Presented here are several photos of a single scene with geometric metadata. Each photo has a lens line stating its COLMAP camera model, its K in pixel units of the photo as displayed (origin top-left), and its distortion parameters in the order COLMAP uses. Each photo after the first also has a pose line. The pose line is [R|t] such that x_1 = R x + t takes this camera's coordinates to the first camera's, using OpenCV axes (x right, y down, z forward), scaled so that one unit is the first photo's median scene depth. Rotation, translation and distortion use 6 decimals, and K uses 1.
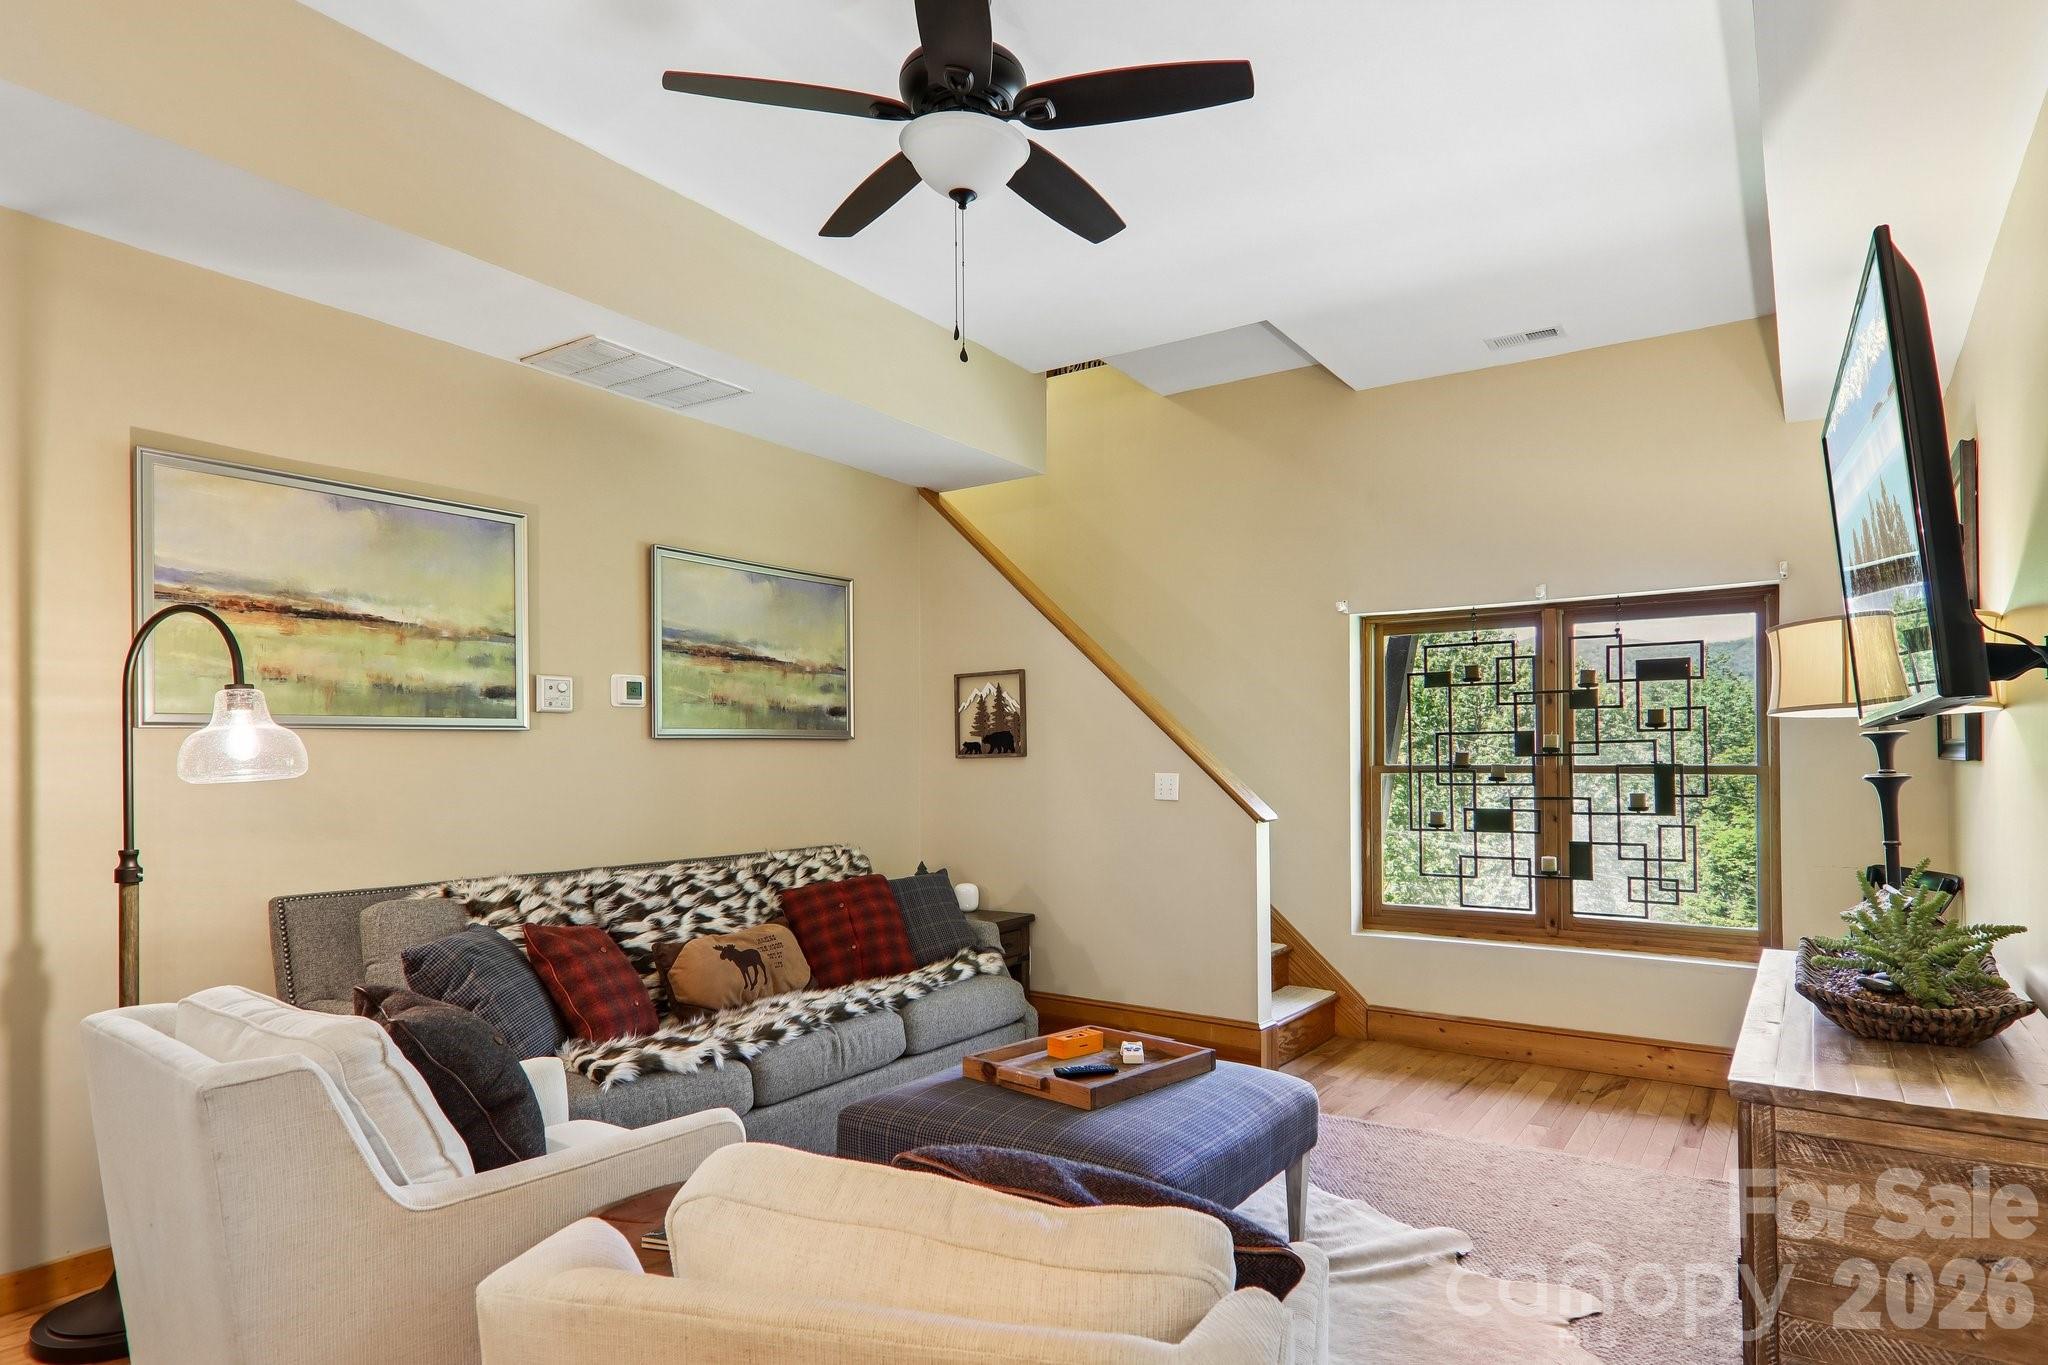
lens RADIAL K [[1100.4, 0, 1019.5], [0, 1100.4, 757.7], [0, 0, 1]] dist [-0.124107, 0.000156]
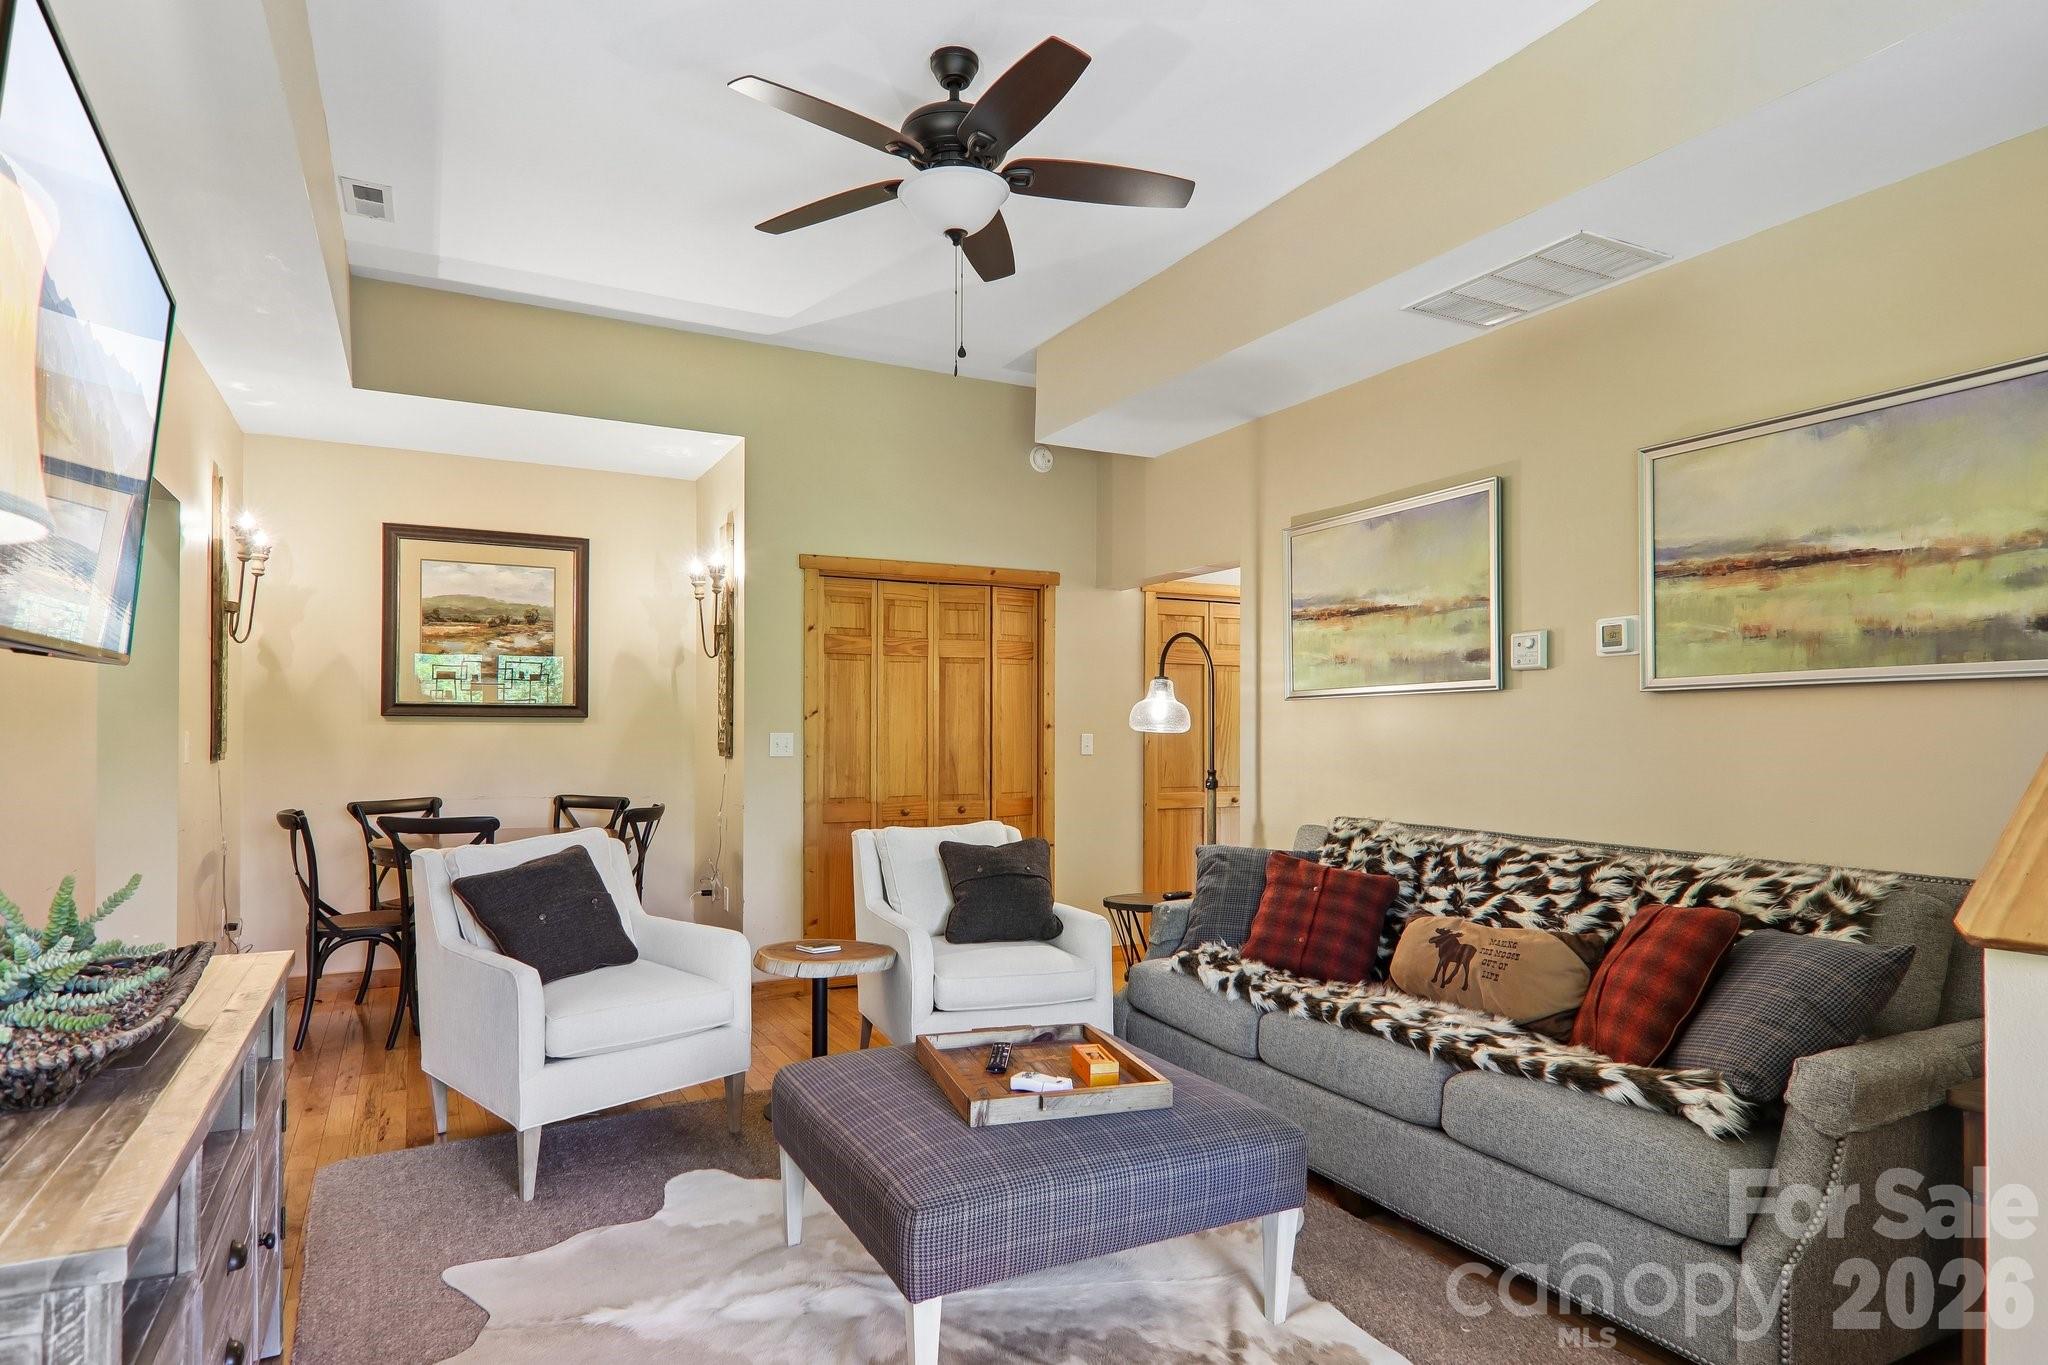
lens RADIAL K [[1143.2, 0, 1025.5], [0, 1143.2, 706.0], [0, 0, 1]] dist [0.006774, -0.021855]
pose [[-0.477542, -0.011841, -0.878529, 0.586335], [0.004894, 0.999858, -0.016137, 0.003369], [0.878595, -0.012006, -0.477416, 0.948539]]
